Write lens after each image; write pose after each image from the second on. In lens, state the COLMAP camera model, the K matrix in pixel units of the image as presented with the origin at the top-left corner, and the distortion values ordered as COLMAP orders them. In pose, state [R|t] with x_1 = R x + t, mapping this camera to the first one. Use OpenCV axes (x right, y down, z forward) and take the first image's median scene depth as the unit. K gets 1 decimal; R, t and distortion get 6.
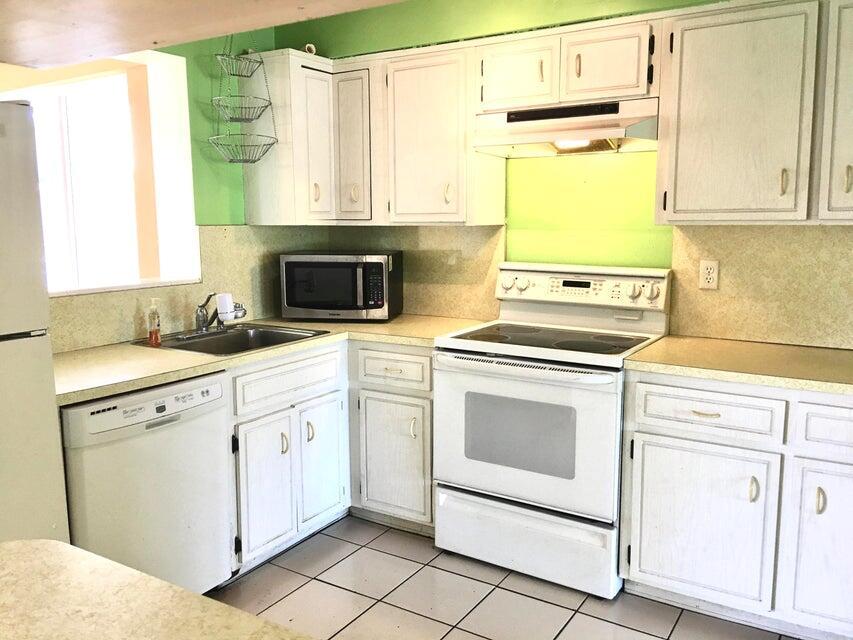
lens RADIAL K [[715.4, 0, 424.8], [0, 715.4, 321.7], [0, 0, 1]] dist [0.010938, -0.053692]
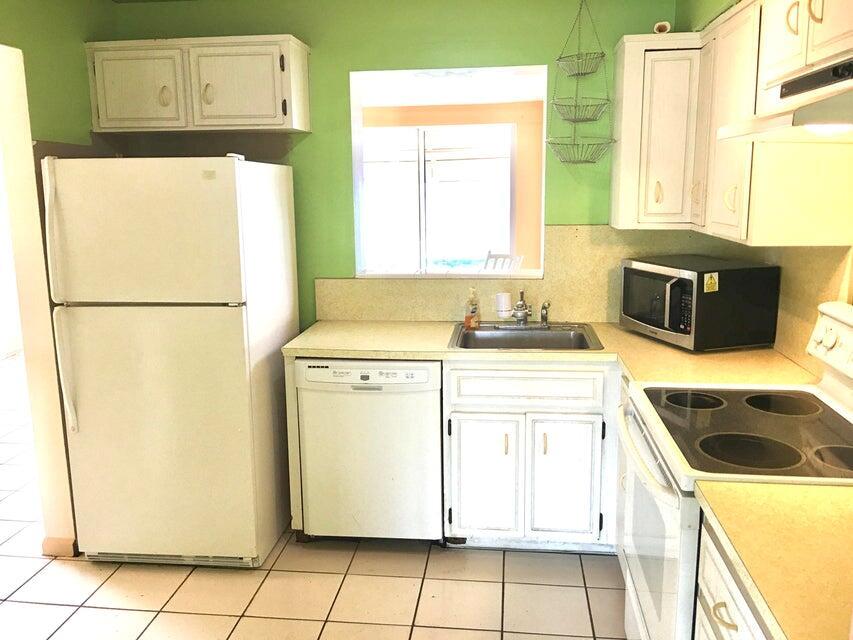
lens RADIAL K [[715.4, 0, 426.2], [0, 715.4, 319.4], [0, 0, 1]] dist [0.010938, -0.053692]
pose [[0.422614, 0.170766, -0.890077, 0.608565], [-0.118346, 0.984078, 0.132610, -0.123945], [0.898550, 0.049295, 0.436094, 0.417687]]
